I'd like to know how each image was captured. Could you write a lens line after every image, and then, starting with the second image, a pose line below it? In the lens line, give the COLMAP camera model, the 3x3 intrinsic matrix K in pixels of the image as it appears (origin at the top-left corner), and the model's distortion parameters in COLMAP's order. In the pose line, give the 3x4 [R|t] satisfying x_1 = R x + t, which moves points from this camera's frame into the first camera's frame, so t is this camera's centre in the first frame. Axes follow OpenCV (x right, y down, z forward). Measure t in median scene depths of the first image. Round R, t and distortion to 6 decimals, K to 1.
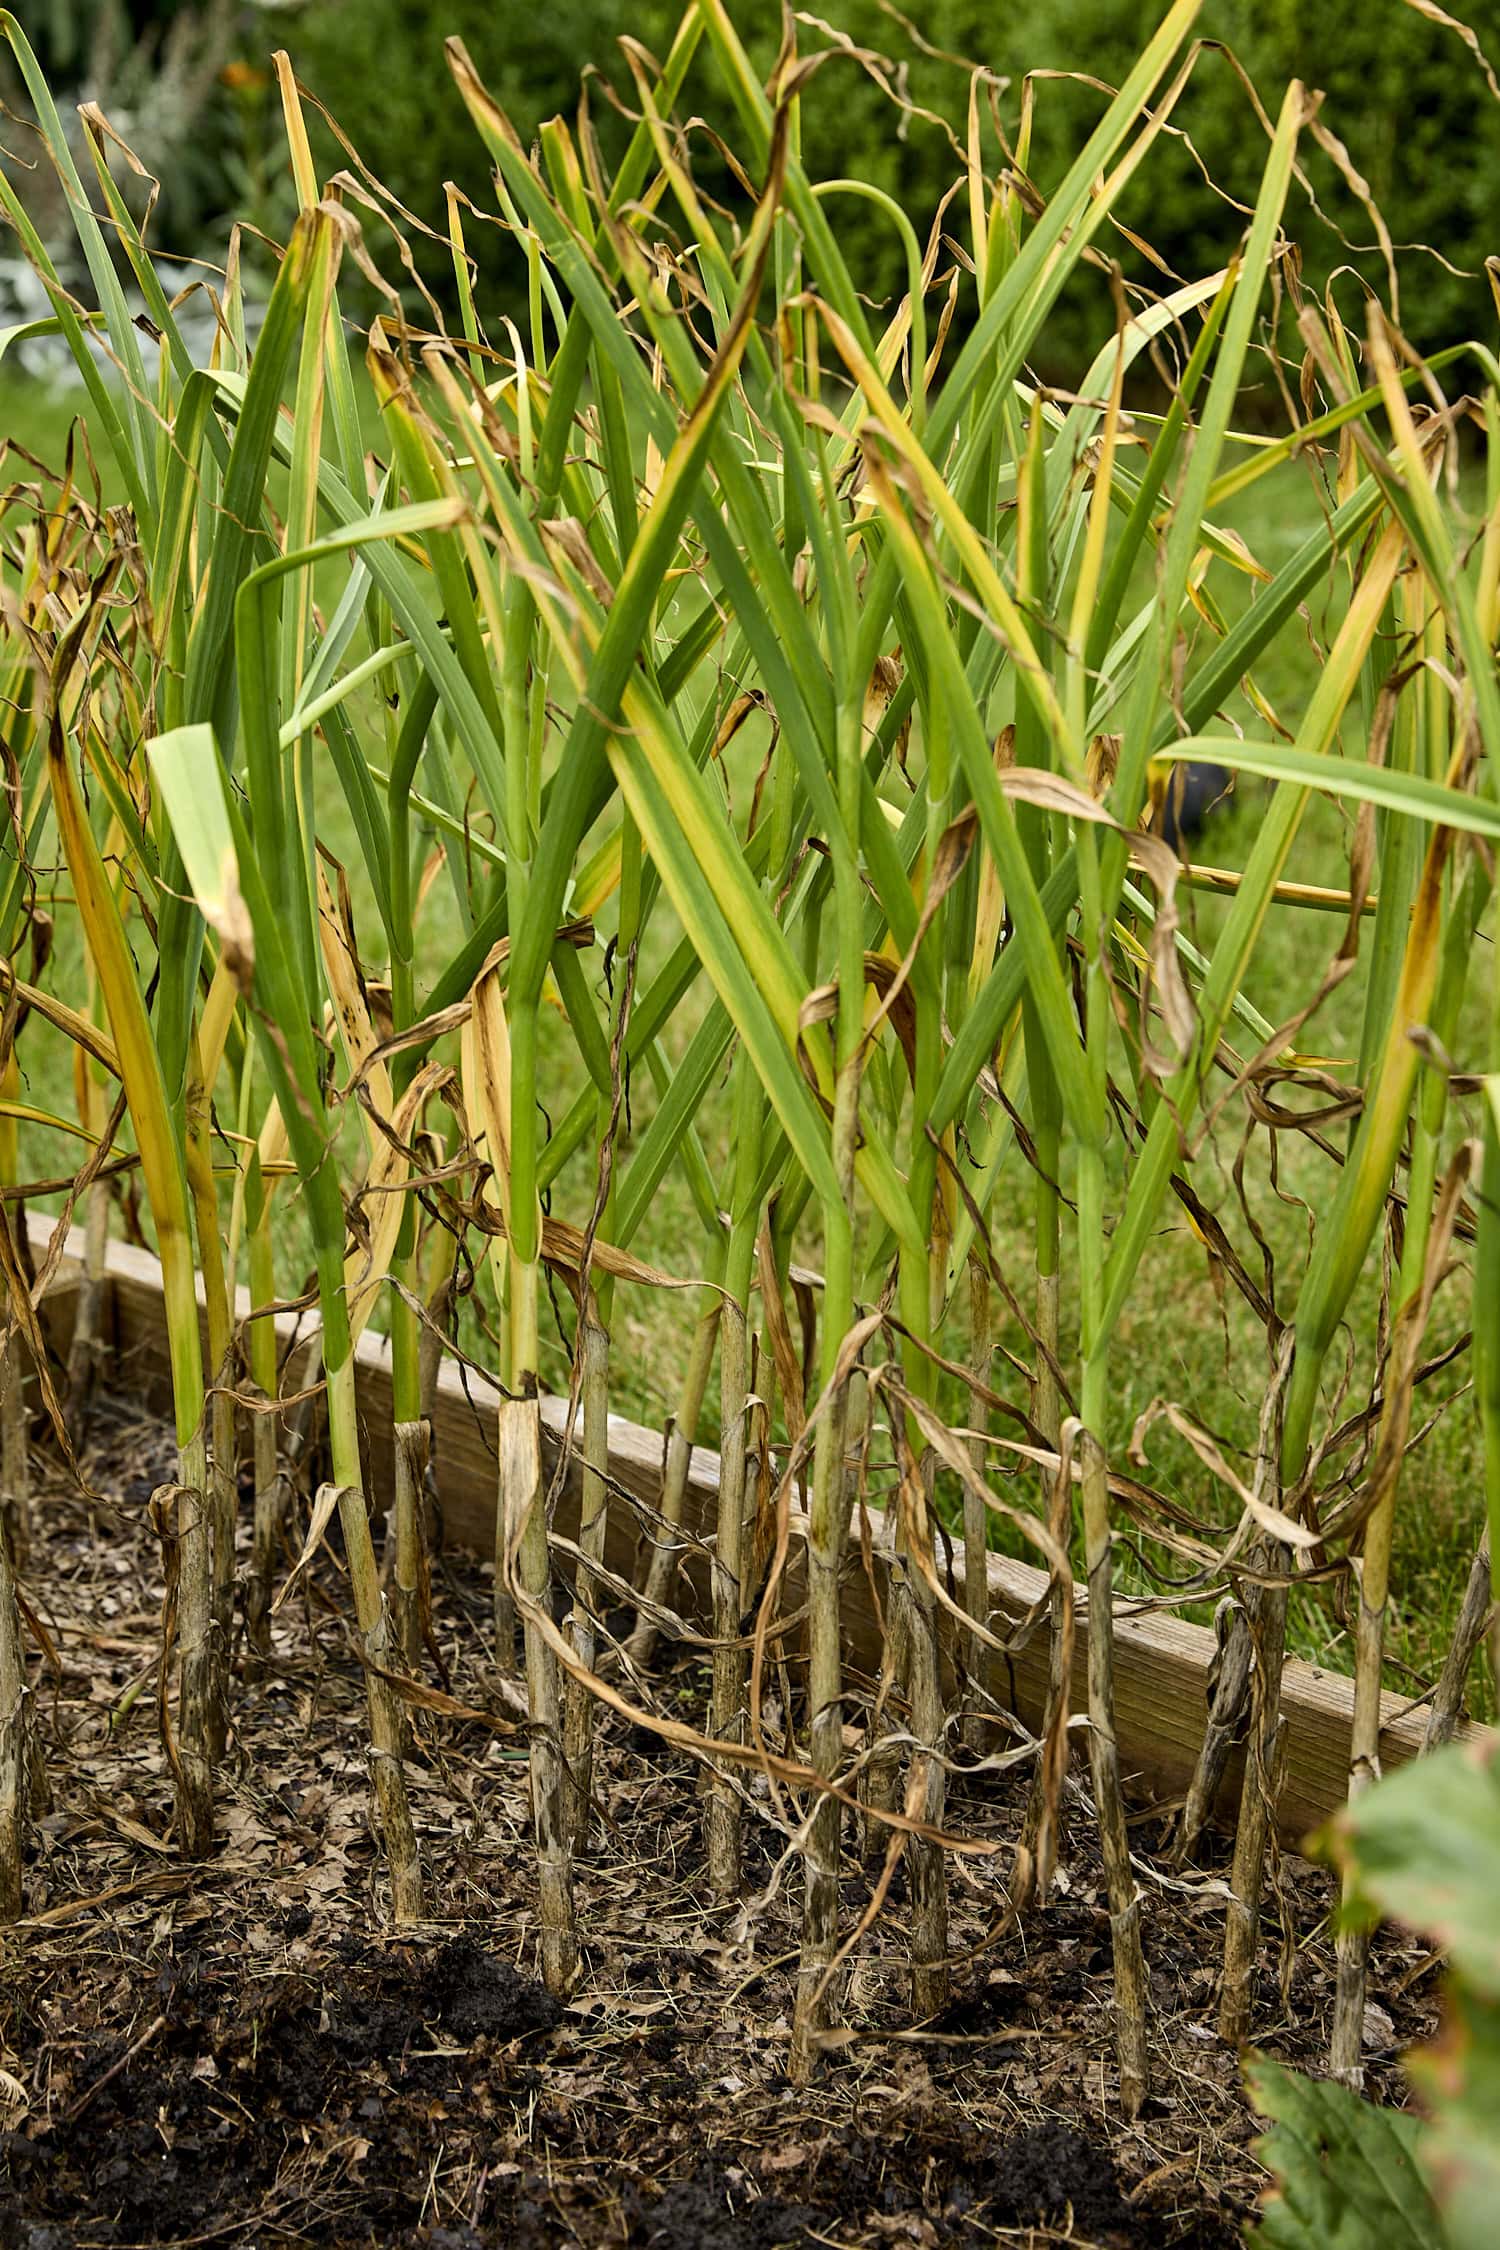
lens RADIAL K [[3857.2, 0, 750.0], [0, 3857.2, 1125.0], [0, 0, 1]] dist [-0.061859, -0.253458]
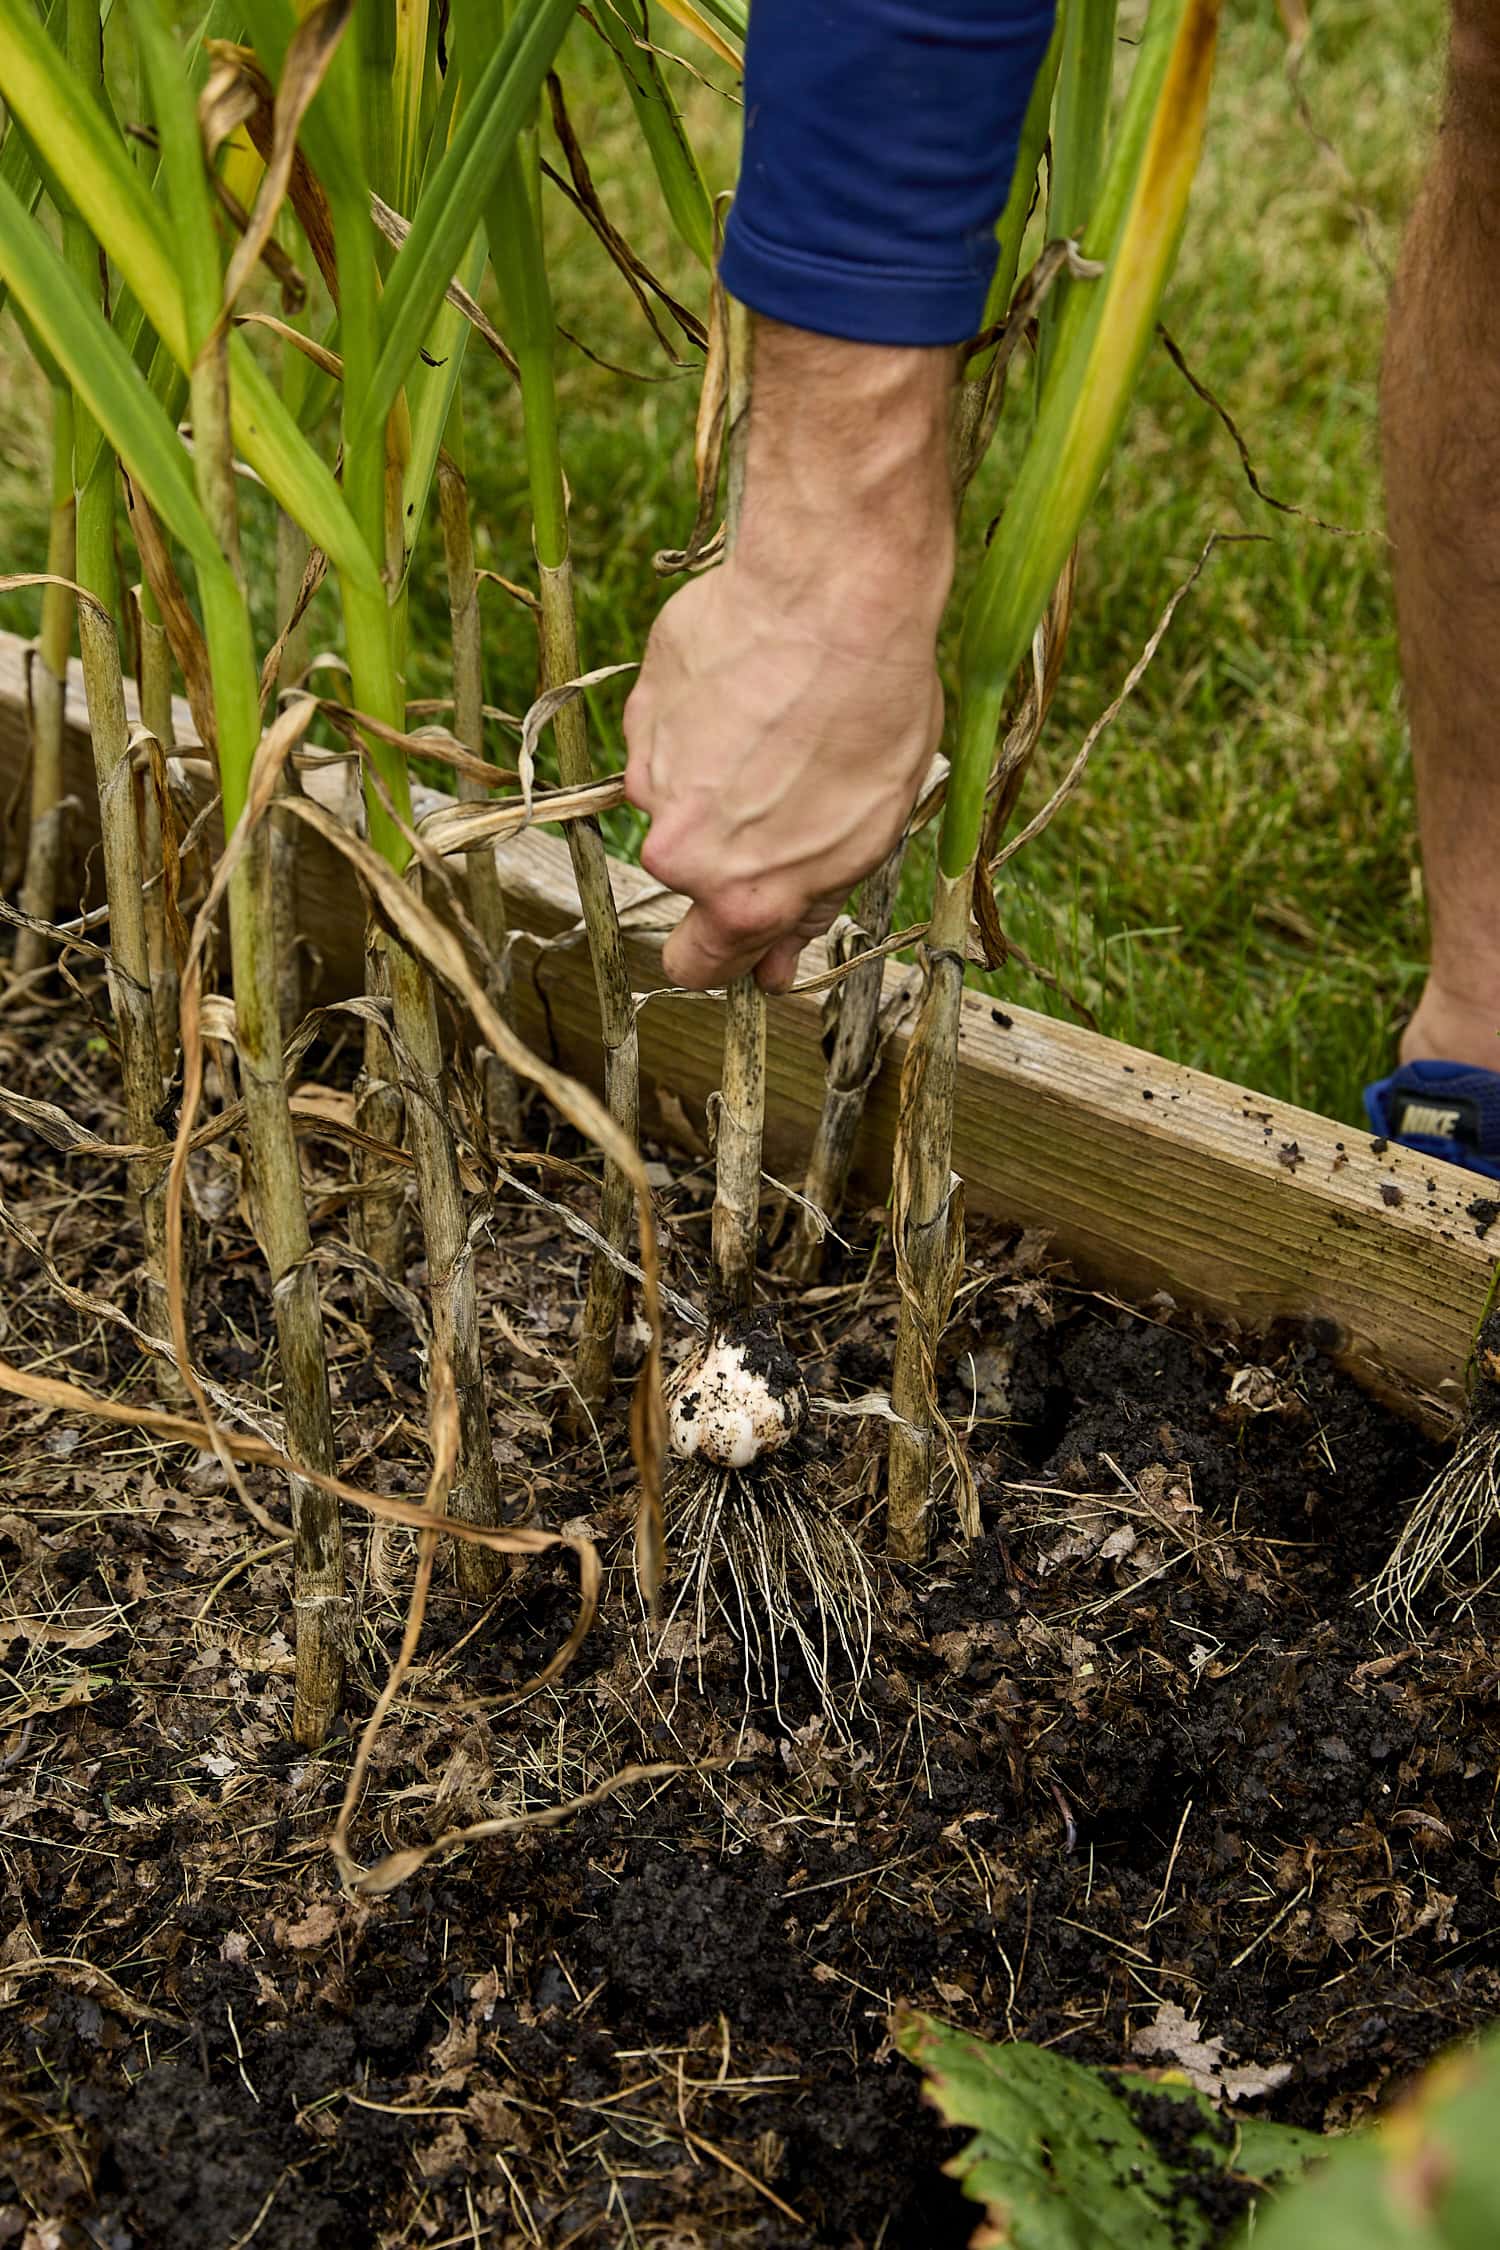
lens RADIAL K [[3857.2, 0, 750.0], [0, 3857.2, 1125.0], [0, 0, 1]] dist [-0.061859, -0.253458]
pose [[0.987218, -0.114535, 0.110829, 0.026340], [0.067126, 0.929503, 0.362654, -0.108264], [-0.144553, -0.350579, 0.925310, 0.361828]]
